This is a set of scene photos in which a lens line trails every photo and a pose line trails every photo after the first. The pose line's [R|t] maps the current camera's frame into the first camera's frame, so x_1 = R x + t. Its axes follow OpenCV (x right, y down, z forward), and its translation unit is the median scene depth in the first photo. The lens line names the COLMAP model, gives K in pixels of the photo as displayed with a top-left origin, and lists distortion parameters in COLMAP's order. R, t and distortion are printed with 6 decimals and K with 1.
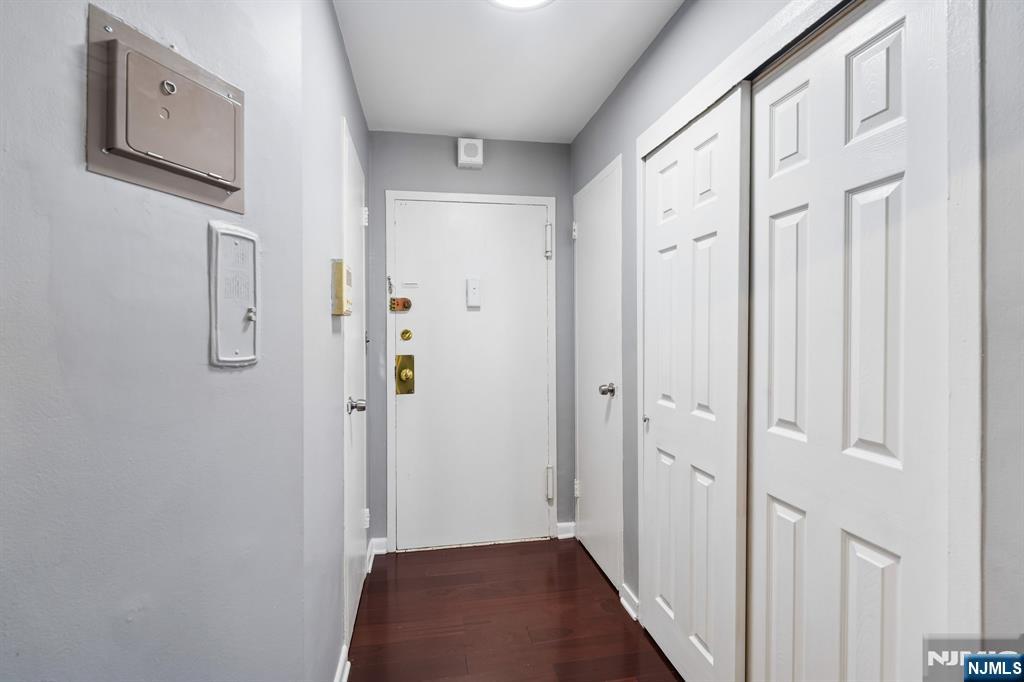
lens RADIAL K [[479.5, 0, 514.6], [0, 479.5, 337.2], [0, 0, 1]] dist [0.002271, -0.000298]
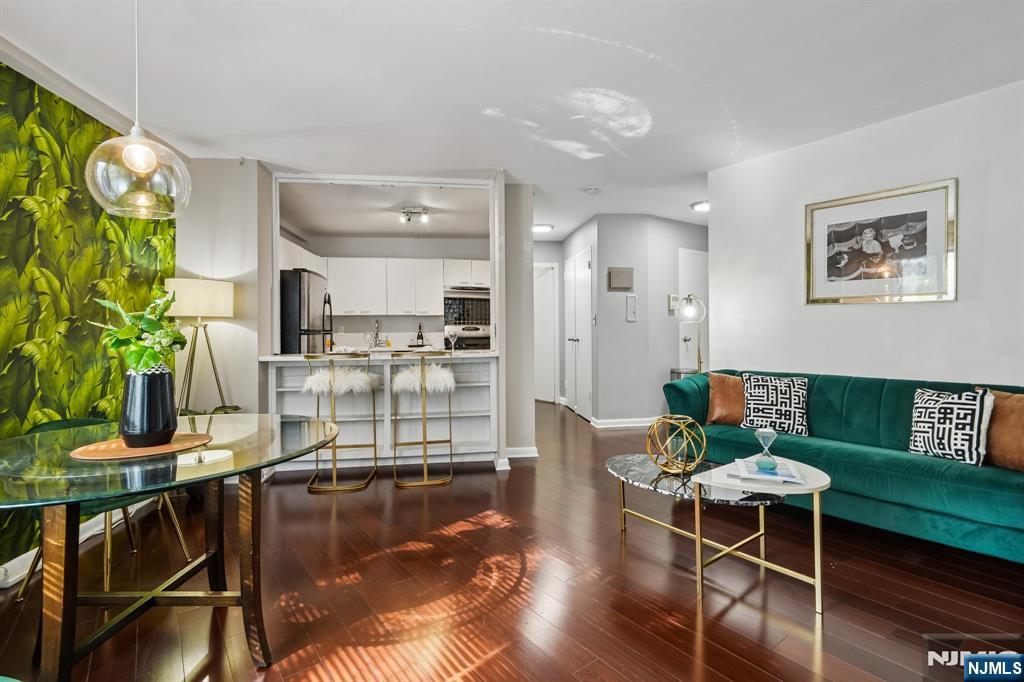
lens RADIAL K [[486.6, 0, 511.1], [0, 486.6, 327.4], [0, 0, 1]] dist [0.002723, -0.000356]
pose [[0.442898, -0.005650, -0.896554, 1.421606], [0.003386, 0.999984, -0.004629, 0.055990], [0.896566, -0.000986, 0.442910, -0.997464]]
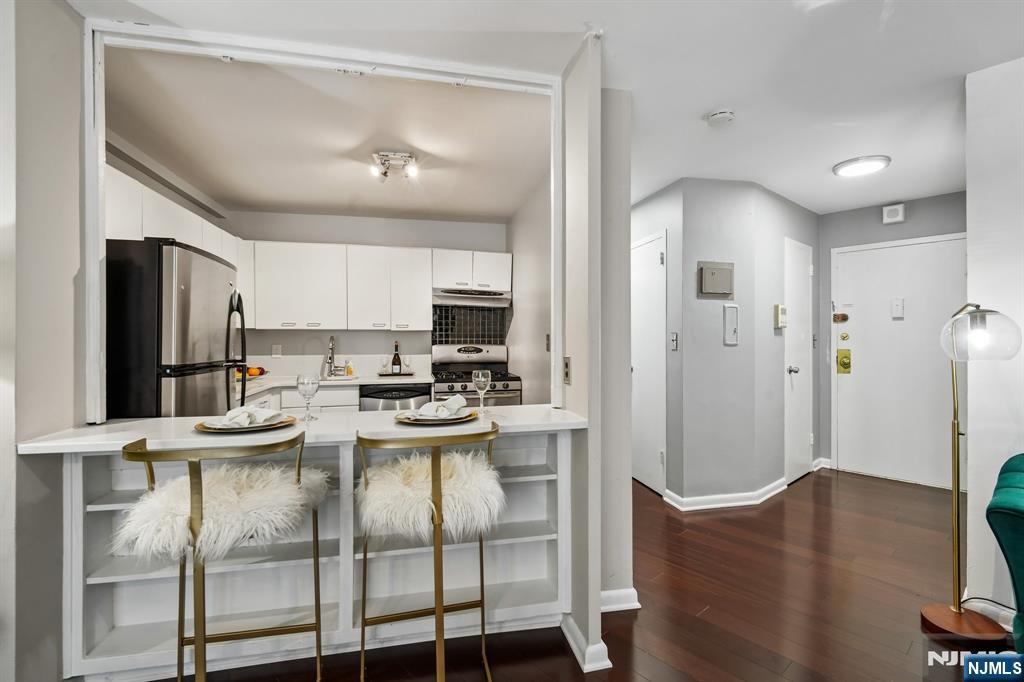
lens RADIAL K [[479.5, 0, 514.6], [0, 479.5, 337.2], [0, 0, 1]] dist [0.002271, -0.000298]
pose [[0.518351, -0.000149, -0.855168, 0.609255], [-0.004633, 0.999985, -0.002982, 0.007479], [0.855155, 0.005508, 0.518343, -0.824703]]
